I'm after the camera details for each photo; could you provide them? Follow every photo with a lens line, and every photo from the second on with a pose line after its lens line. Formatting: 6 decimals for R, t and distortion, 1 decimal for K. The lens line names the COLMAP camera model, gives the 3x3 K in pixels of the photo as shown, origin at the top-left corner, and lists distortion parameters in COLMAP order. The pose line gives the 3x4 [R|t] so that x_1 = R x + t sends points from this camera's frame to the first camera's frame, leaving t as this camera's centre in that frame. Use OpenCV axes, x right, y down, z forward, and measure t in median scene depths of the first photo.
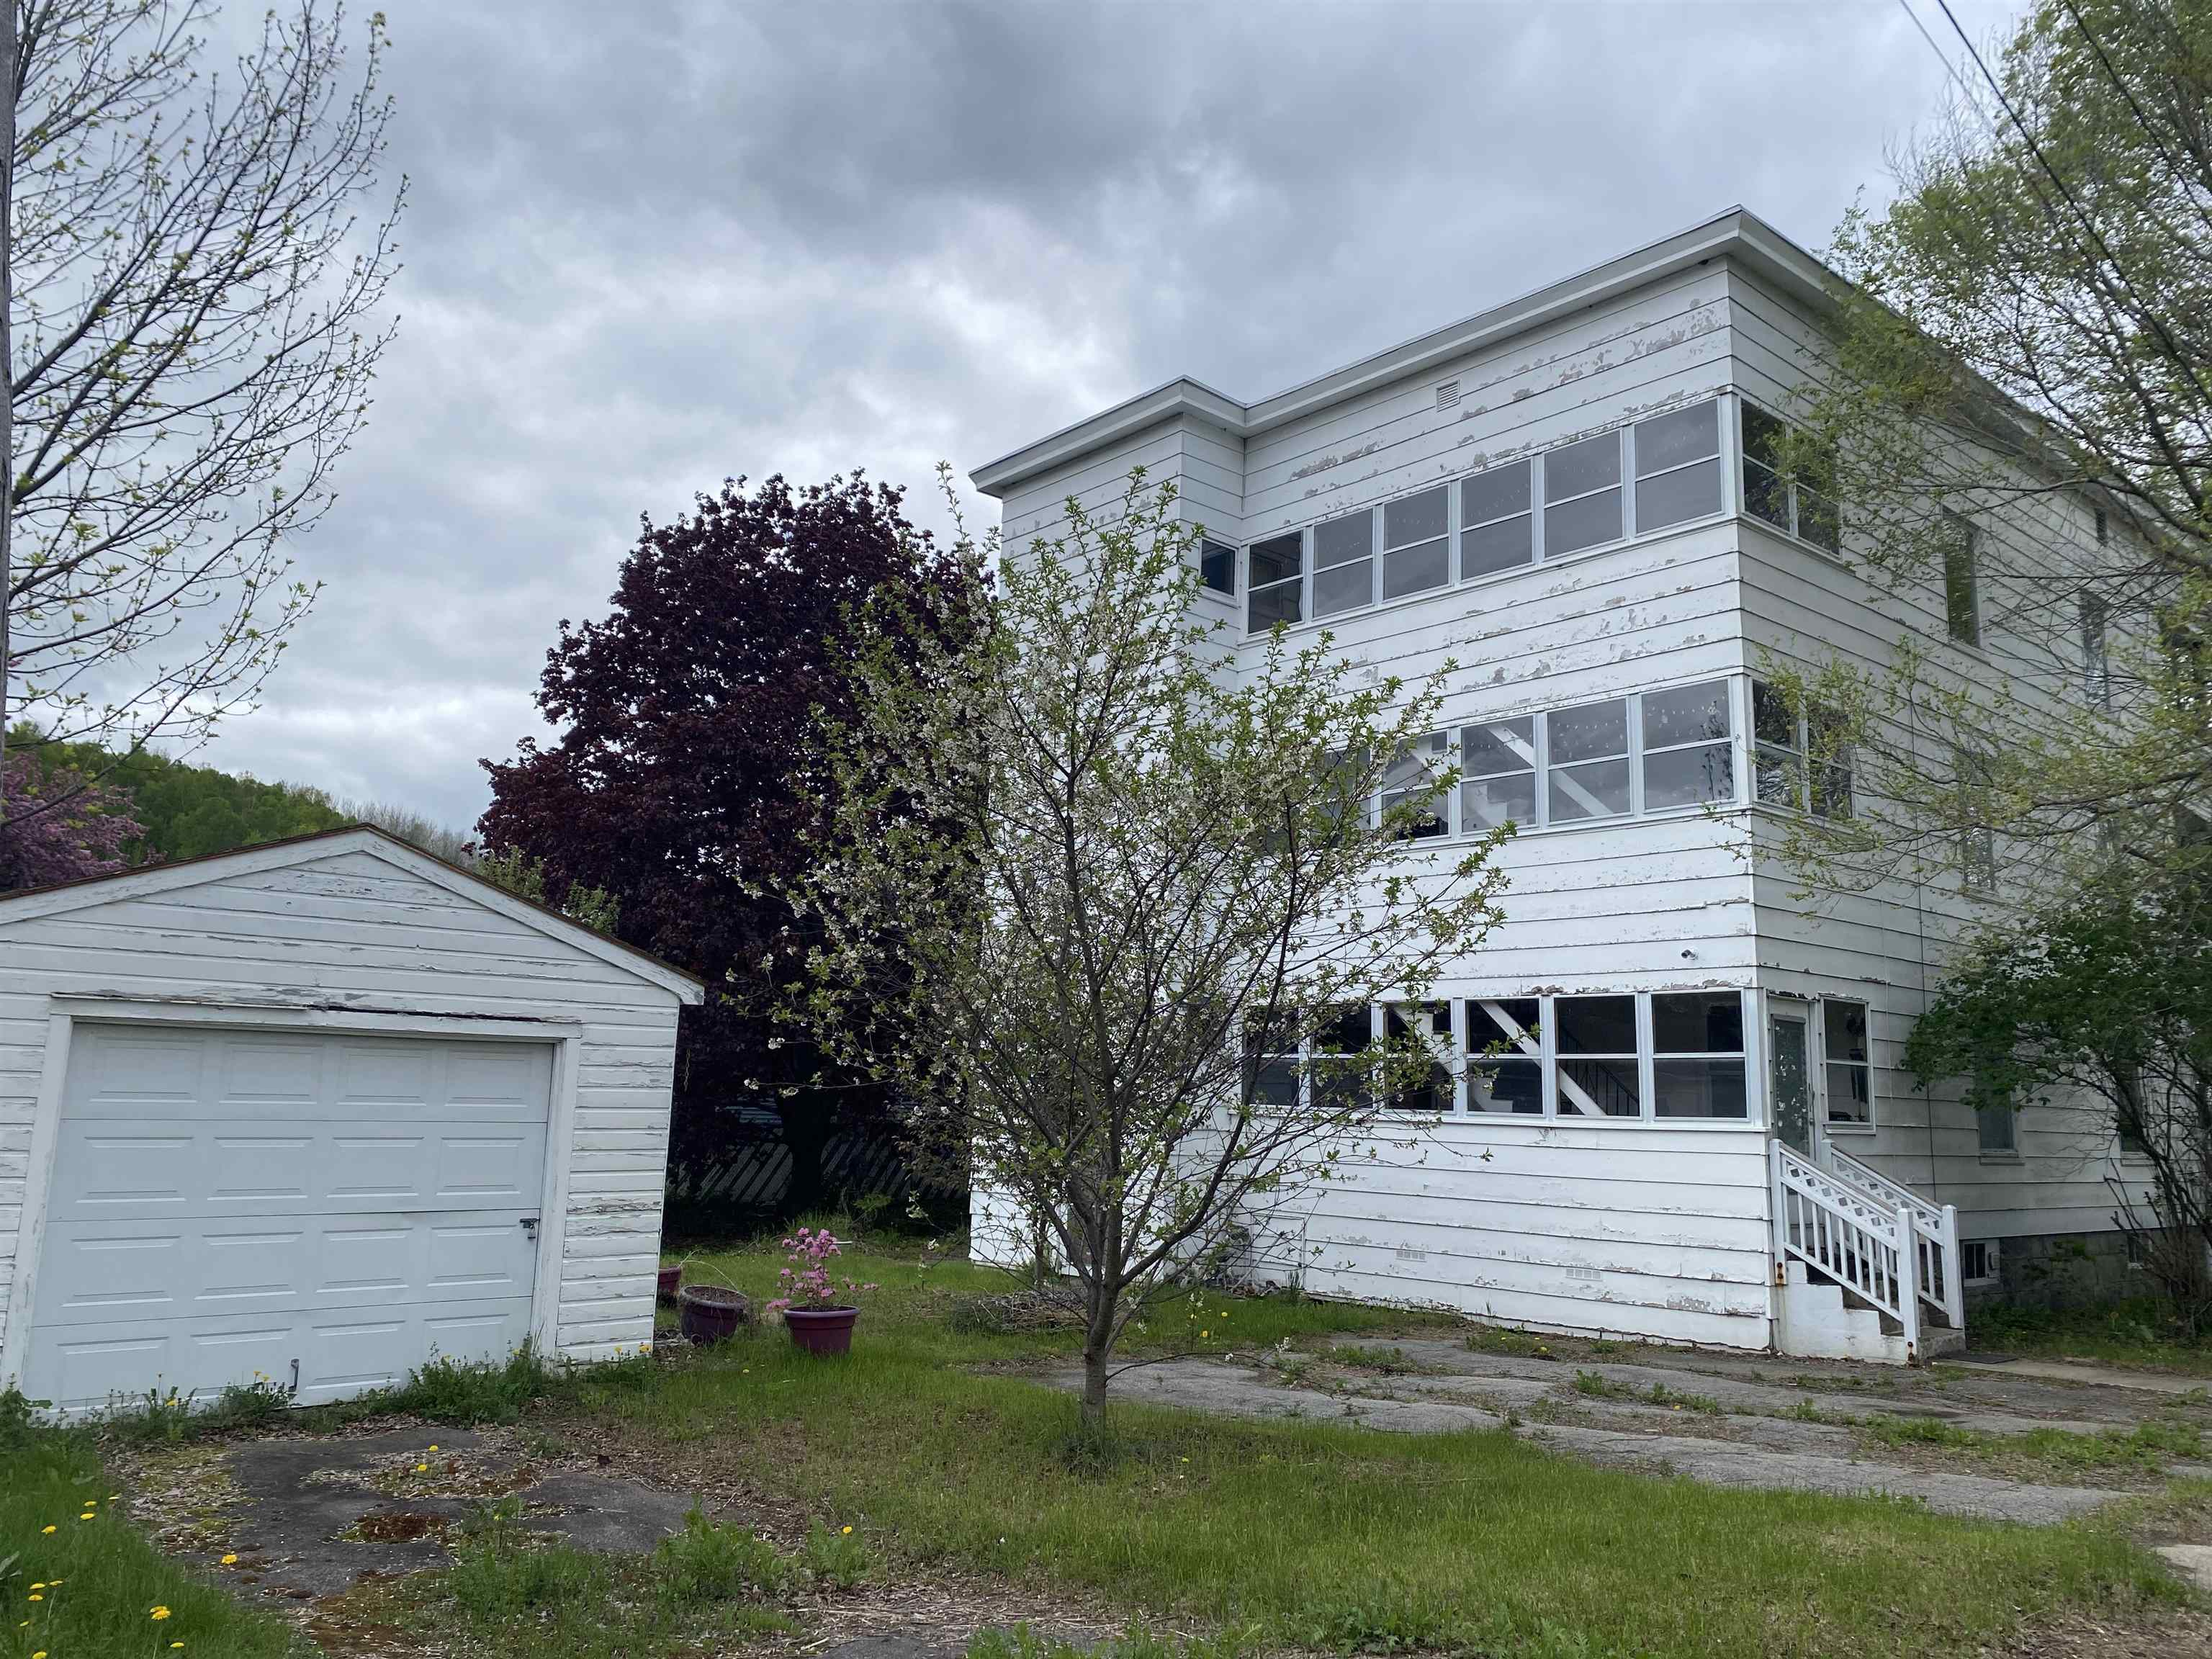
lens RADIAL K [[1661.4, 0, 1095.9], [0, 1661.4, 815.2], [0, 0, 1]] dist [0.005792, 0.000168]
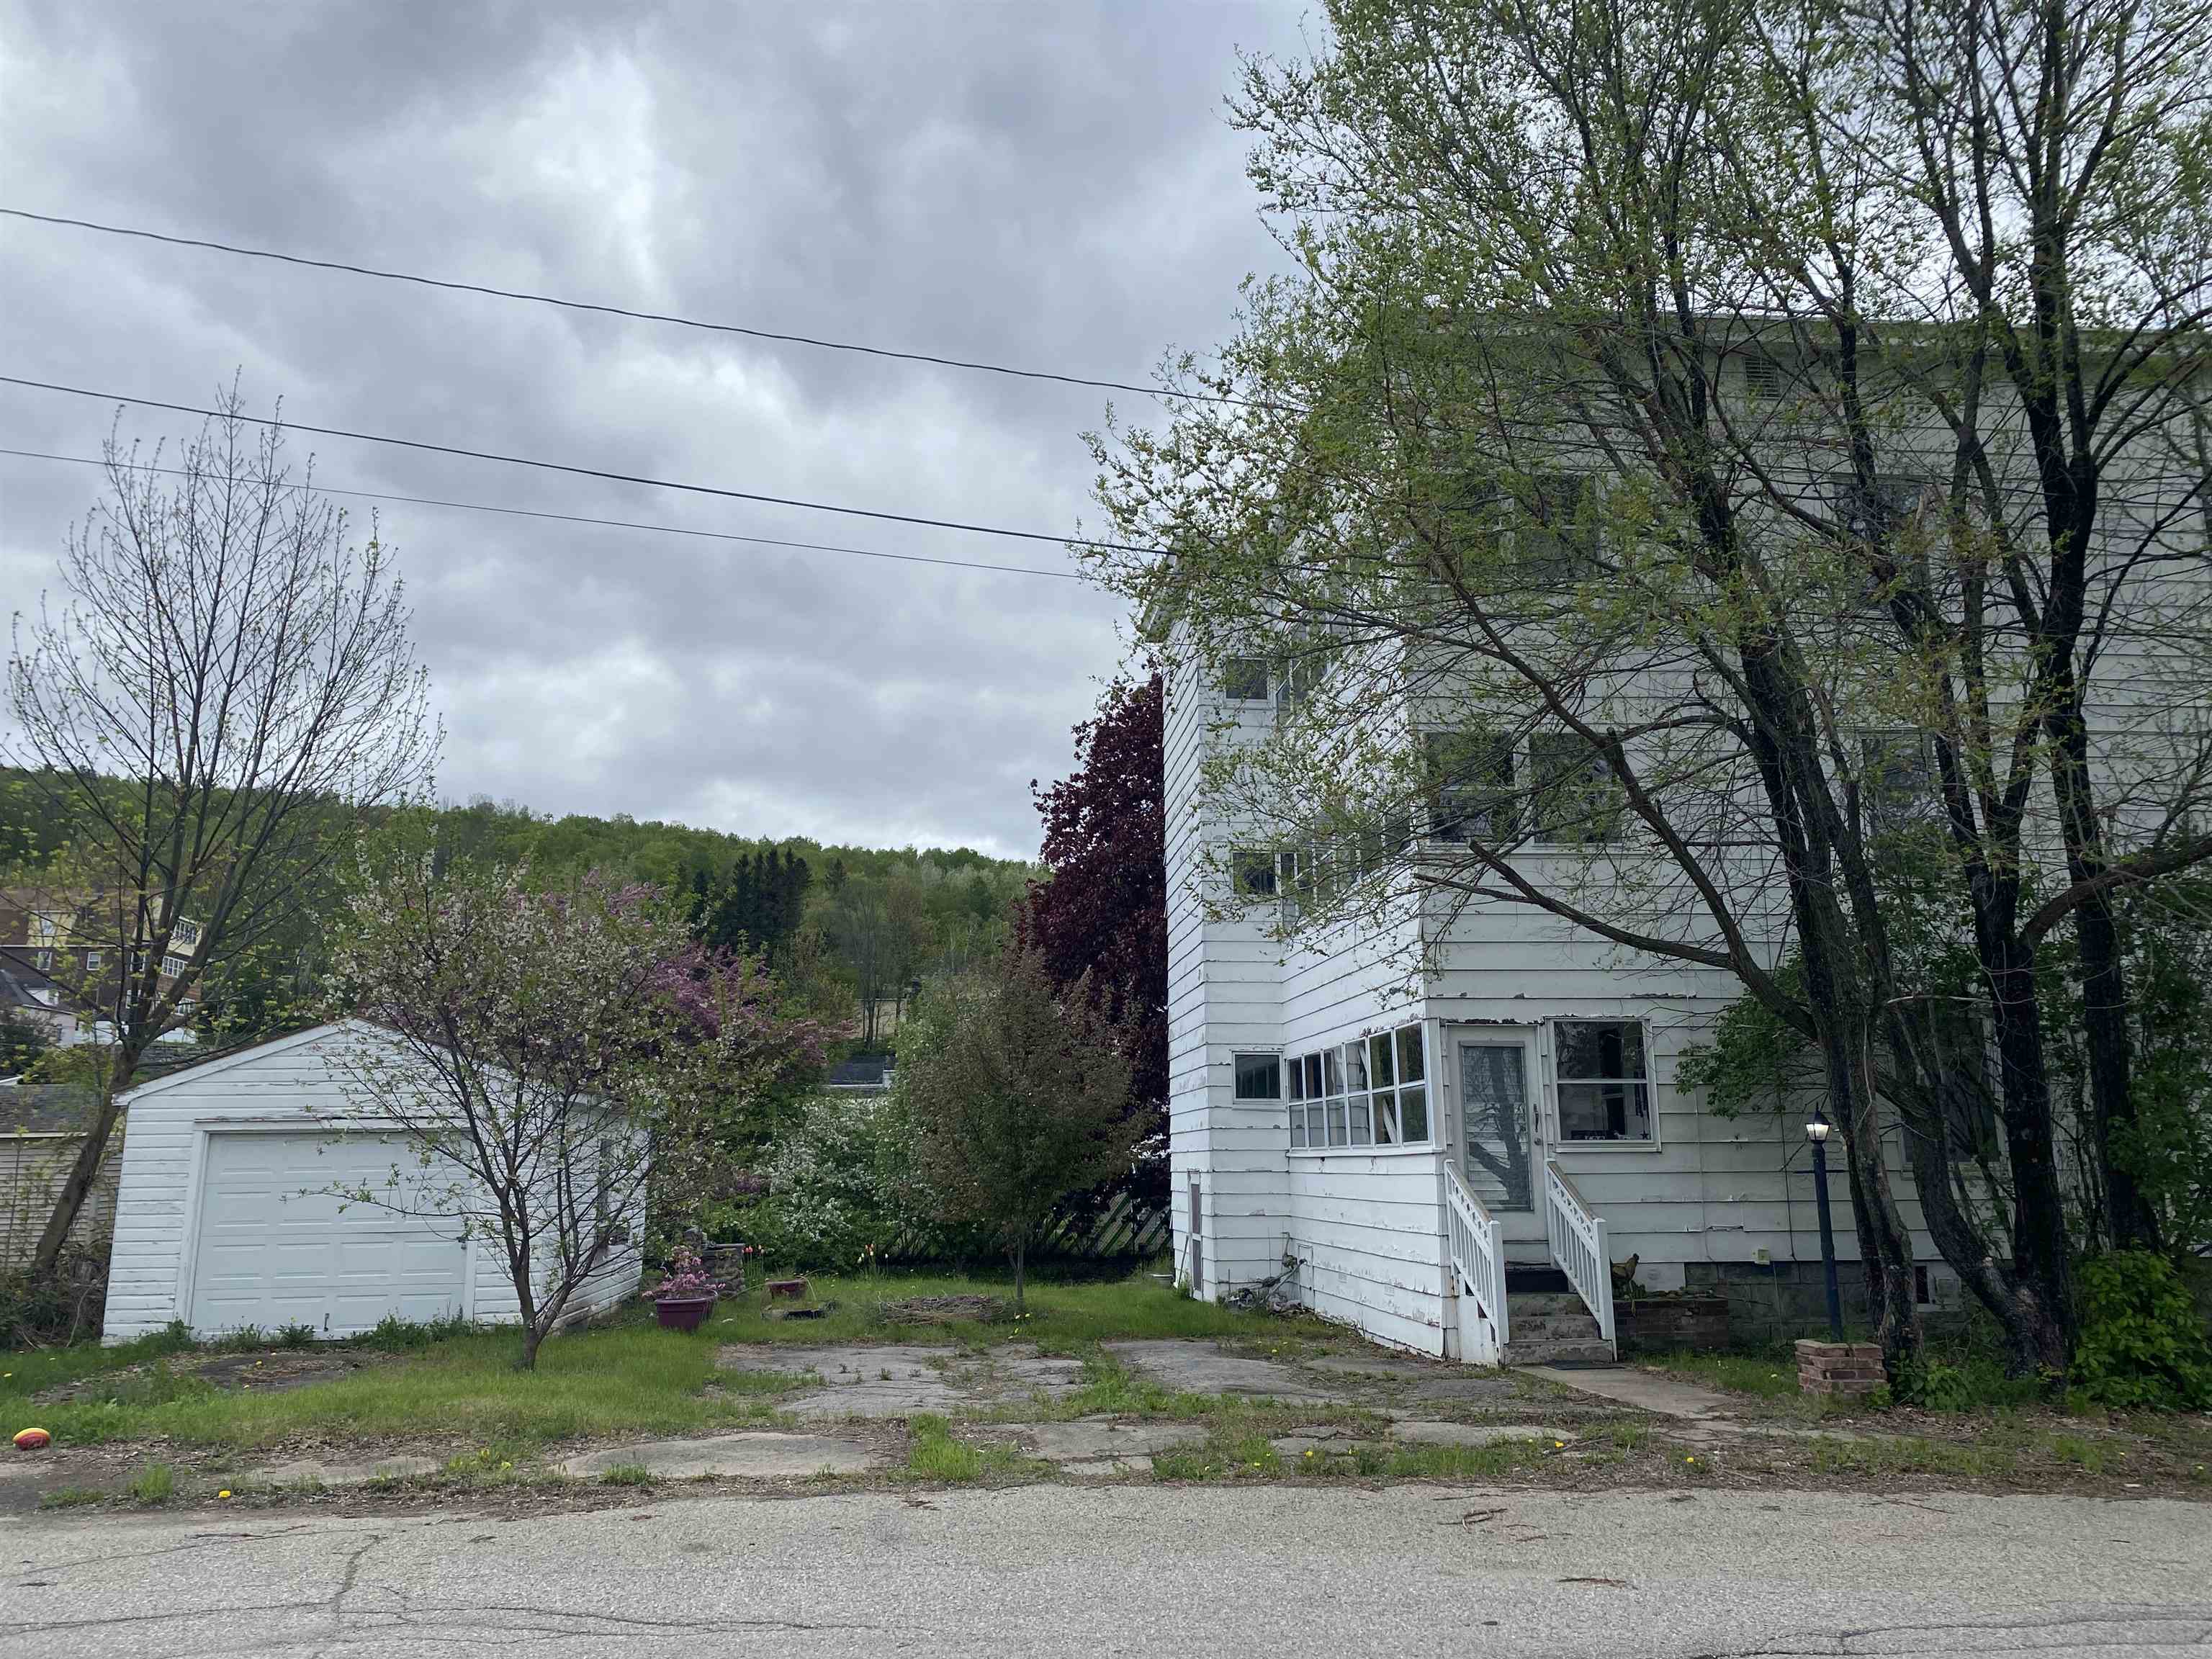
lens RADIAL K [[1661.4, 0, 1103.6], [0, 1661.4, 829.8], [0, 0, 1]] dist [0.005792, 0.000168]
pose [[0.817269, -0.149046, -0.556648, 1.177781], [0.132345, 0.988699, -0.070423, 0.041503], [0.560854, -0.016115, 0.827758, -0.014390]]
